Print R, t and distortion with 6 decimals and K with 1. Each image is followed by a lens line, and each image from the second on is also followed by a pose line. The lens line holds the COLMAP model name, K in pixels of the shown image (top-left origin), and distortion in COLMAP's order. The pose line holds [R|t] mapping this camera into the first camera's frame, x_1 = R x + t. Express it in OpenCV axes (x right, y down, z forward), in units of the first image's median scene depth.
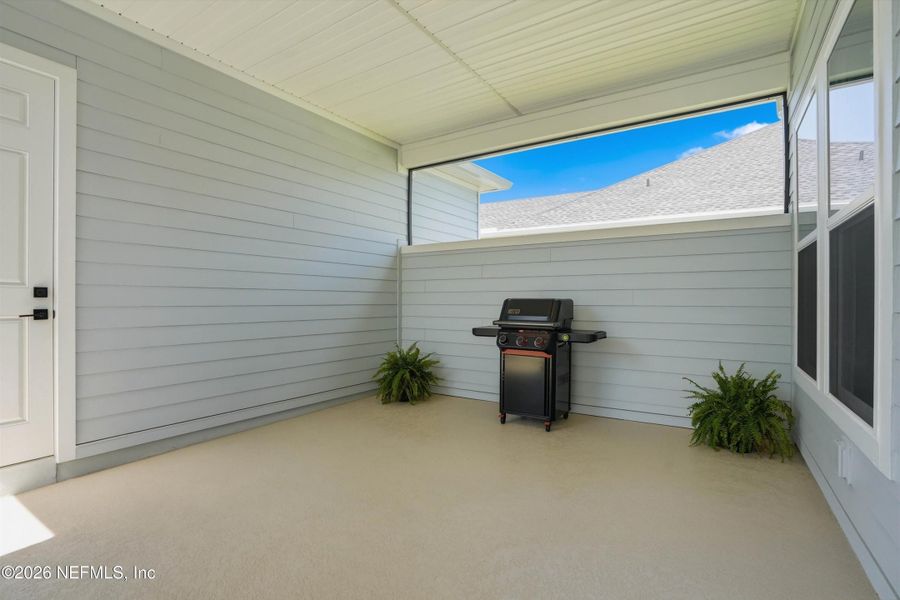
lens RADIAL K [[423.9, 0, 450.0], [0, 423.9, 300.0], [0, 0, 1]] dist [-0.000071, 0.000047]
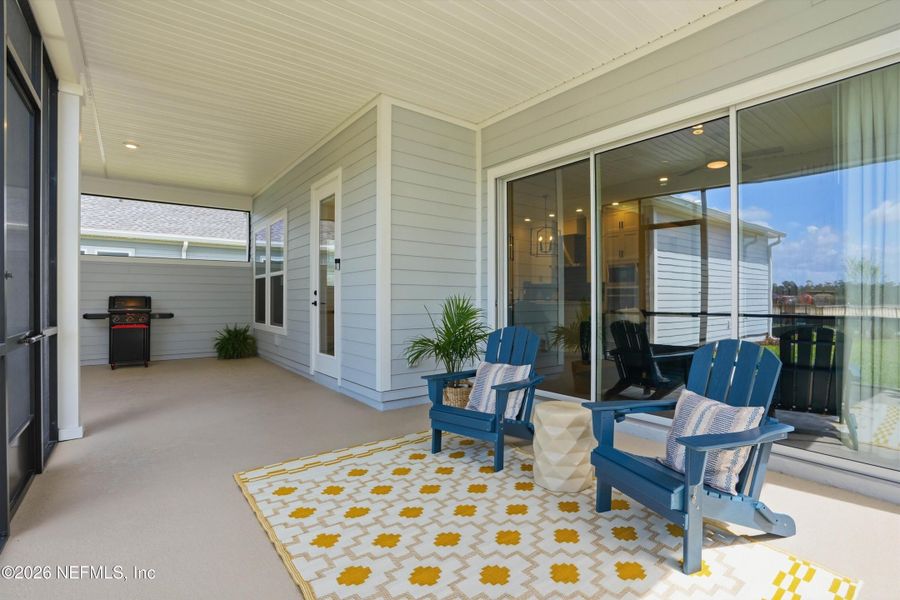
lens RADIAL K [[423.9, 0, 450.0], [0, 423.9, 300.0], [0, 0, 1]] dist [-0.000071, 0.000047]
pose [[0.339645, -0.002099, 0.940551, -1.105531], [-0.005791, 0.999974, 0.004323, -0.000819], [-0.940536, -0.006915, 0.339624, -0.917031]]
